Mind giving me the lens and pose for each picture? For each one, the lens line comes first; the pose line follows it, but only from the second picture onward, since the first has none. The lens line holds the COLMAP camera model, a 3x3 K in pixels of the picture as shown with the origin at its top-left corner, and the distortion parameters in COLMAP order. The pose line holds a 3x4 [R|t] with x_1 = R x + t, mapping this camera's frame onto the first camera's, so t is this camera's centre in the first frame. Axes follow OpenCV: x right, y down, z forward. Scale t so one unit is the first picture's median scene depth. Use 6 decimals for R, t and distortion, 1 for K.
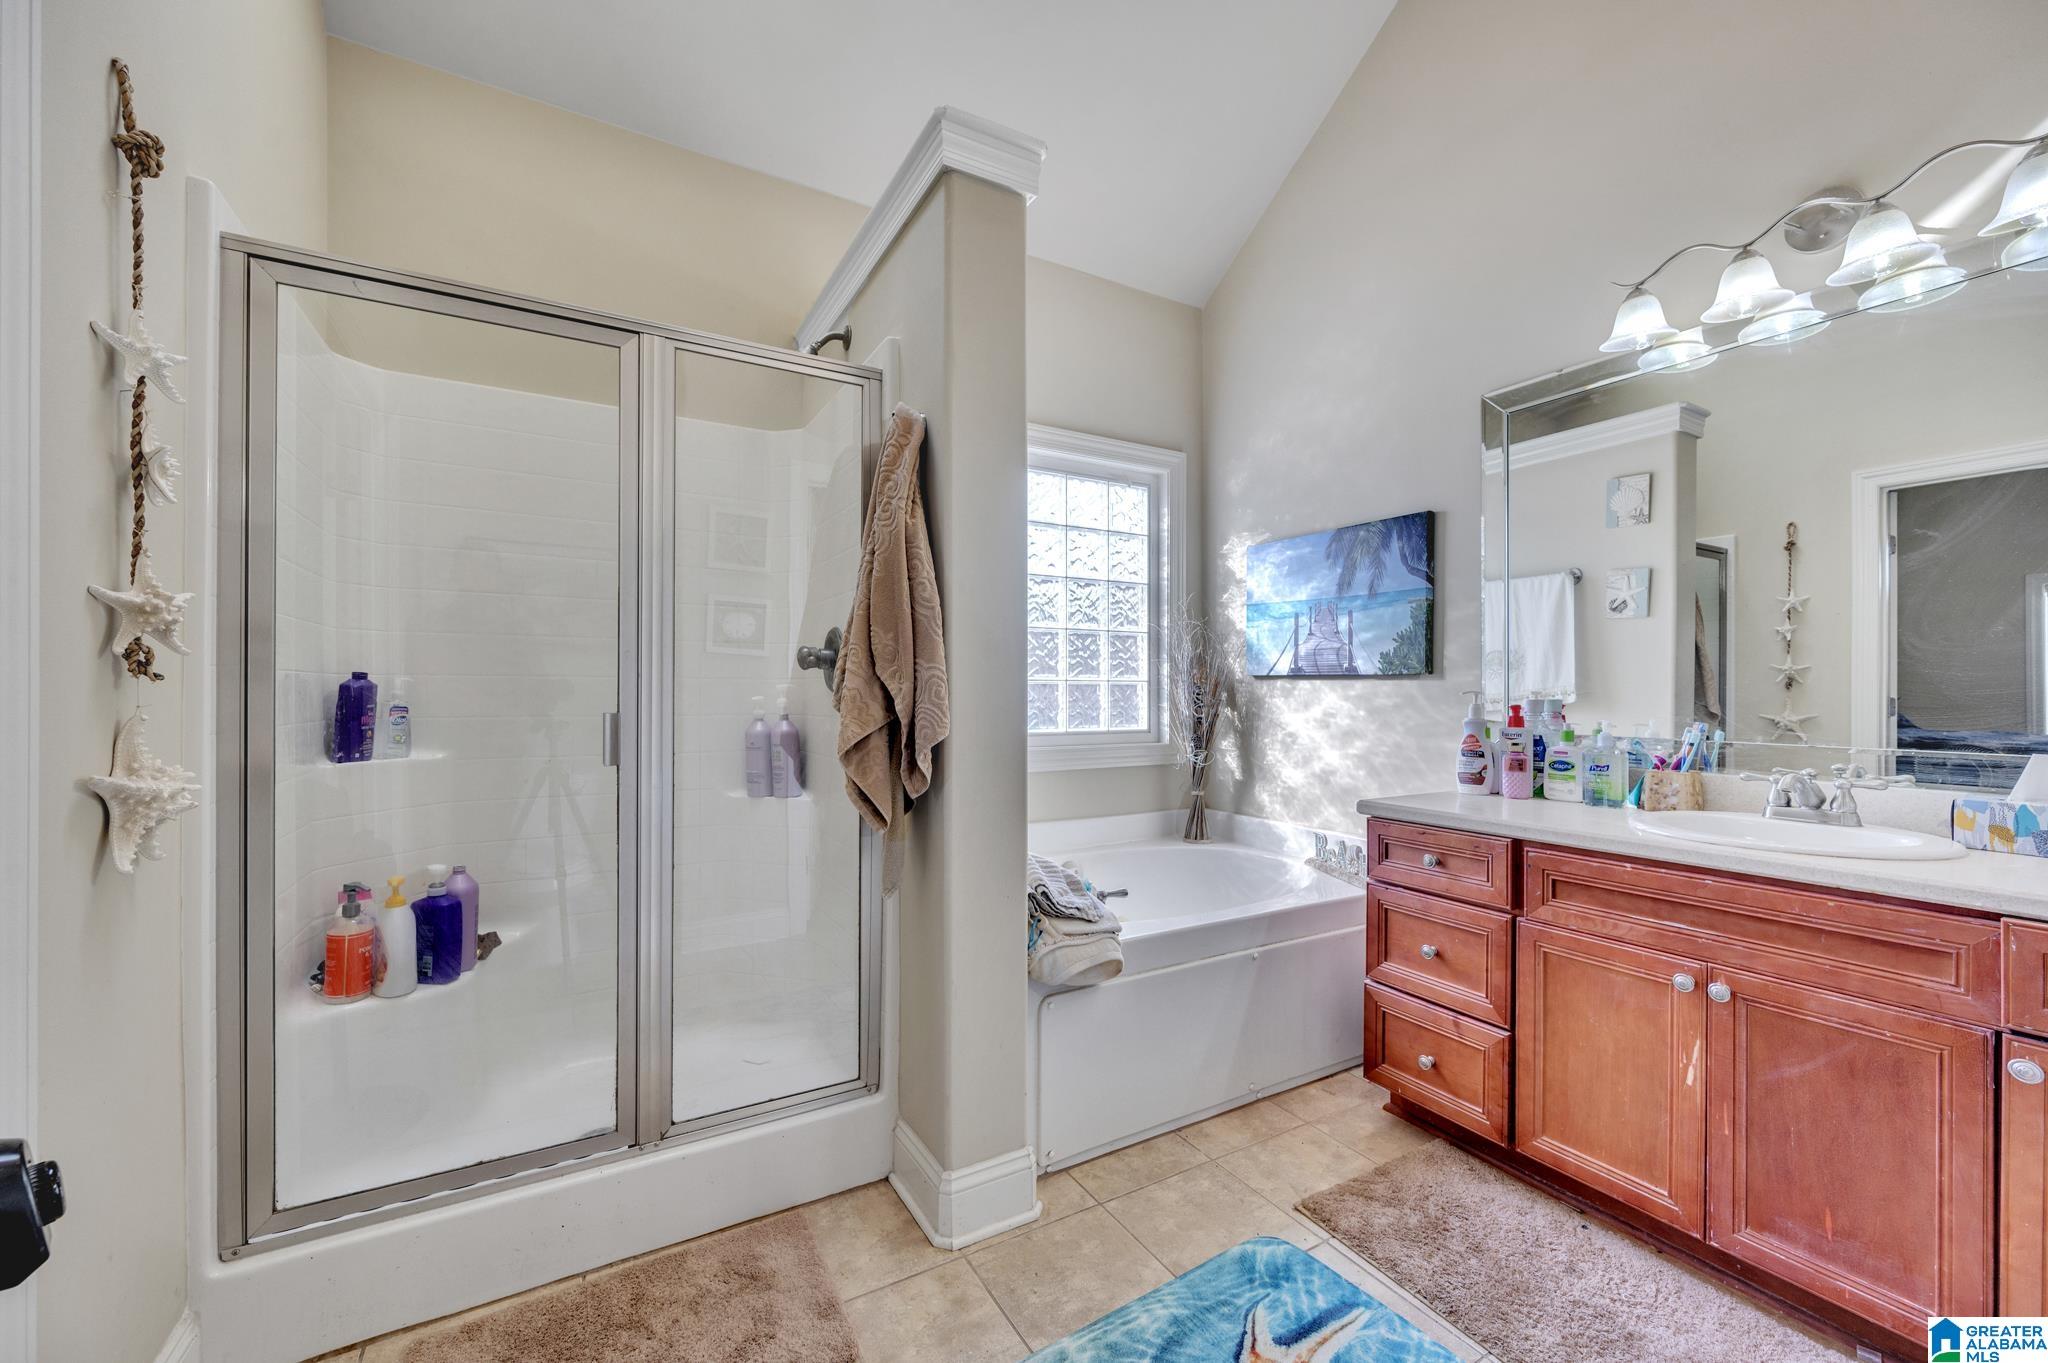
lens RADIAL K [[805.2, 0, 1019.8], [0, 805.2, 685.5], [0, 0, 1]] dist [0.001702, -0.000627]
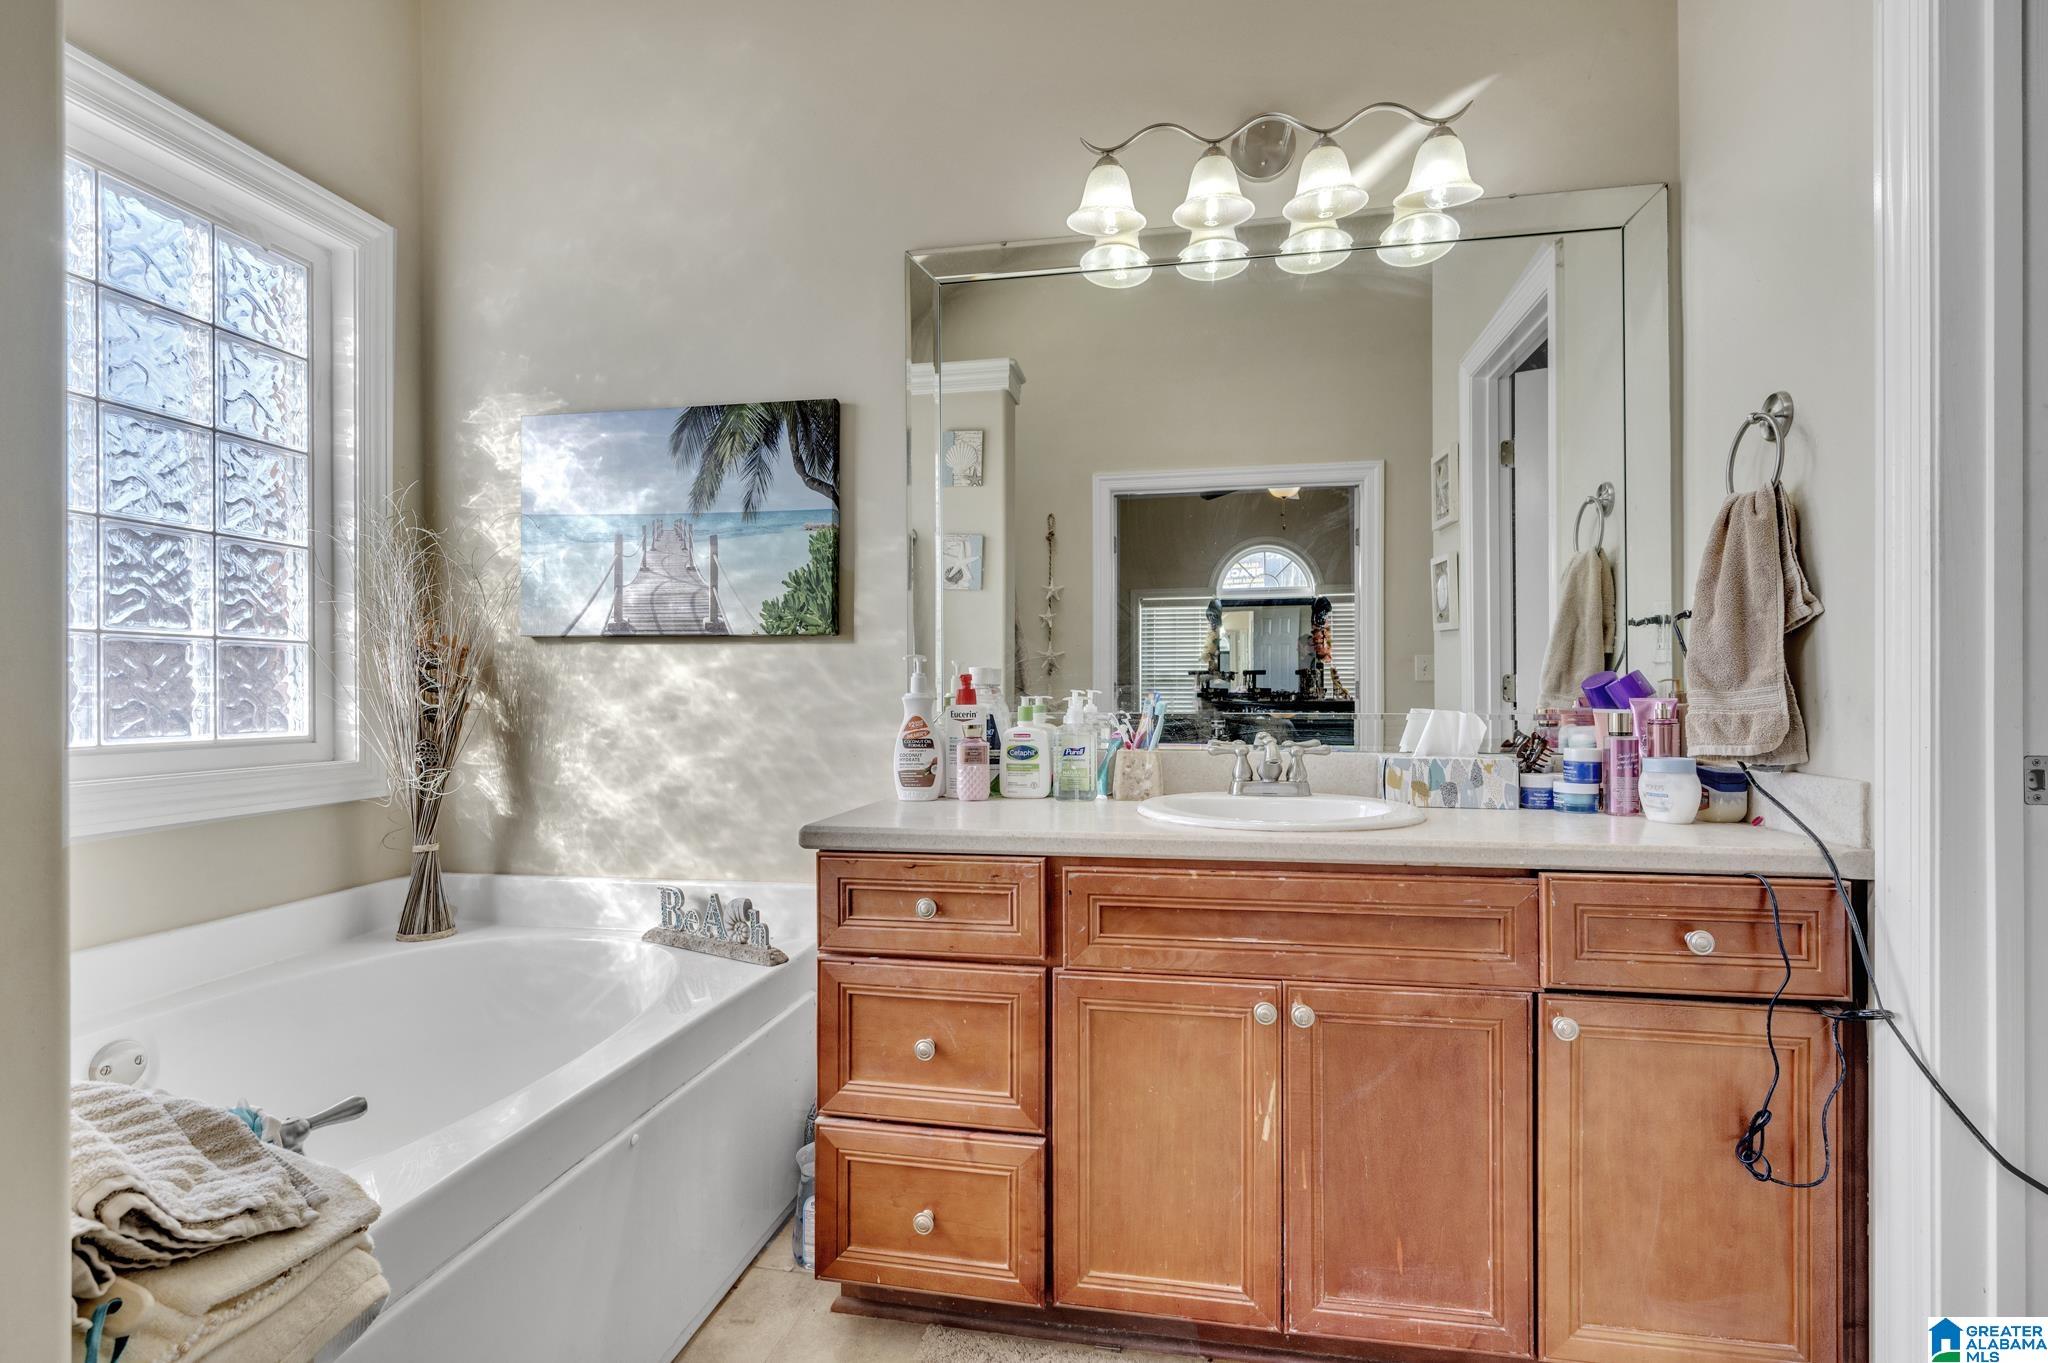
lens RADIAL K [[985.1, 0, 1041.8], [0, 985.1, 690.3], [0, 0, 1]] dist [0.000236, -0.000393]
pose [[0.648164, -0.004294, 0.761488, -0.028151], [0.000541, 0.999986, 0.005178, 0.035232], [-0.761500, -0.002944, 0.648158, 0.376515]]
